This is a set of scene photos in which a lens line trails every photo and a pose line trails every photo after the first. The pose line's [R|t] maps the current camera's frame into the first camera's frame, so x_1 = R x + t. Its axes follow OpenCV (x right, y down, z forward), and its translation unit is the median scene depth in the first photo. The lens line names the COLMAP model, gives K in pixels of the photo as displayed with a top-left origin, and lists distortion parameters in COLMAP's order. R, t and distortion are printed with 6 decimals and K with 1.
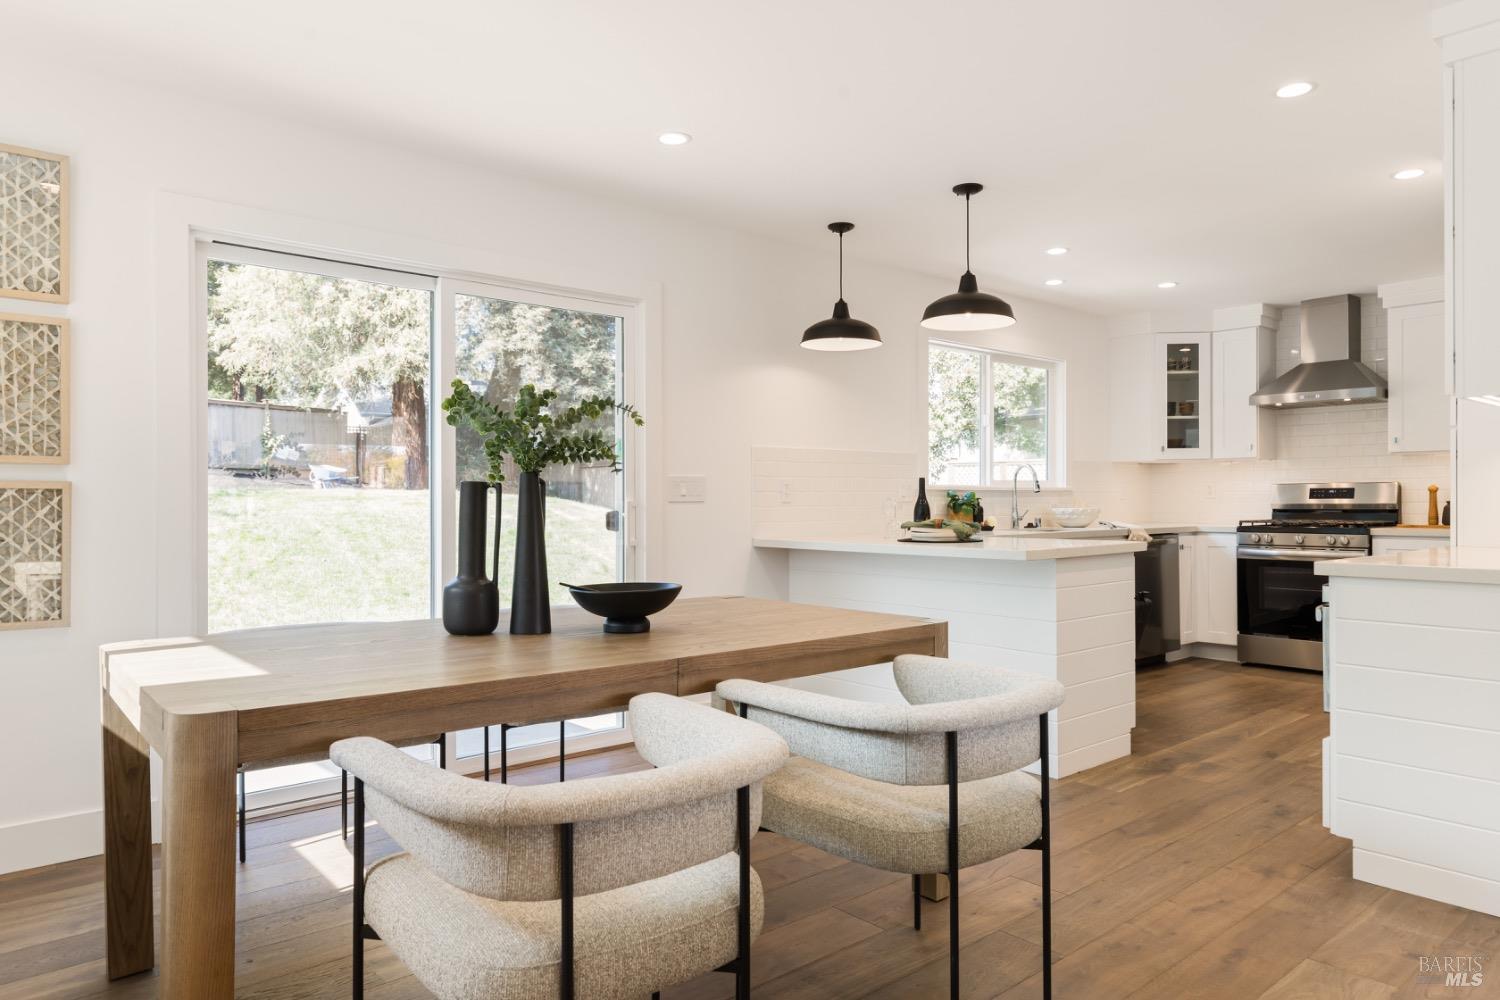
lens RADIAL K [[955.0, 0, 757.7], [0, 955.0, 499.9], [0, 0, 1]] dist [0.004381, 0.000557]
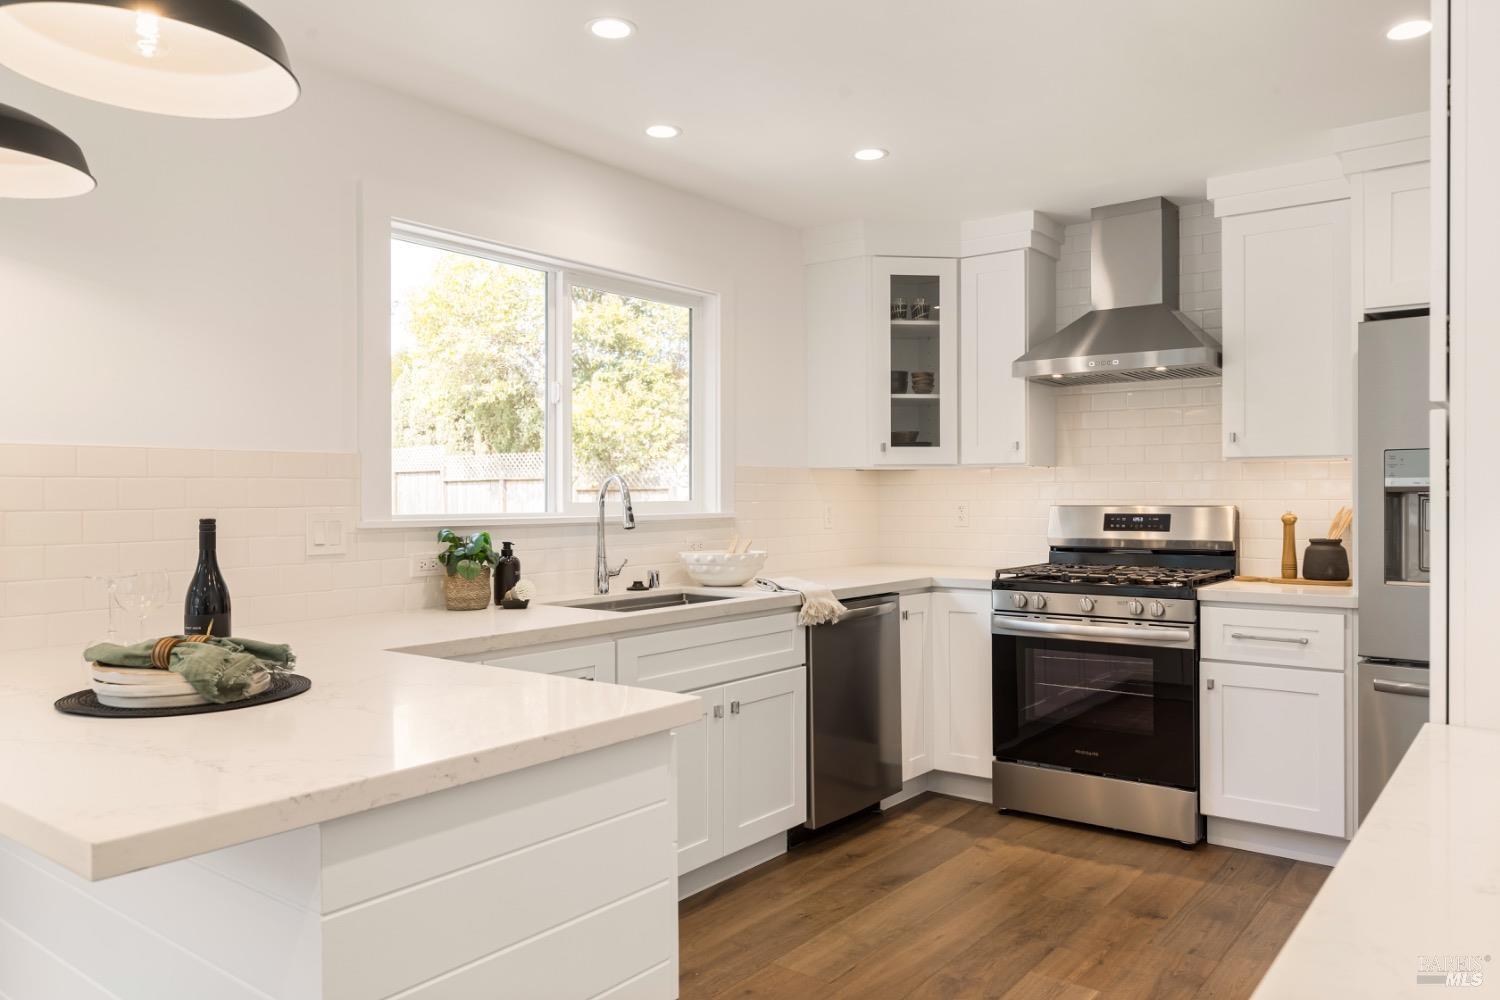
lens RADIAL K [[1050.6, 0, 757.6], [0, 1050.6, 498.4], [0, 0, 1]] dist [-0.000242, 0.000962]
pose [[0.980146, -0.000118, 0.198279, 0.232975], [-0.000305, 0.999998, 0.002102, -0.024550], [-0.198279, -0.002121, 0.980143, 0.395870]]
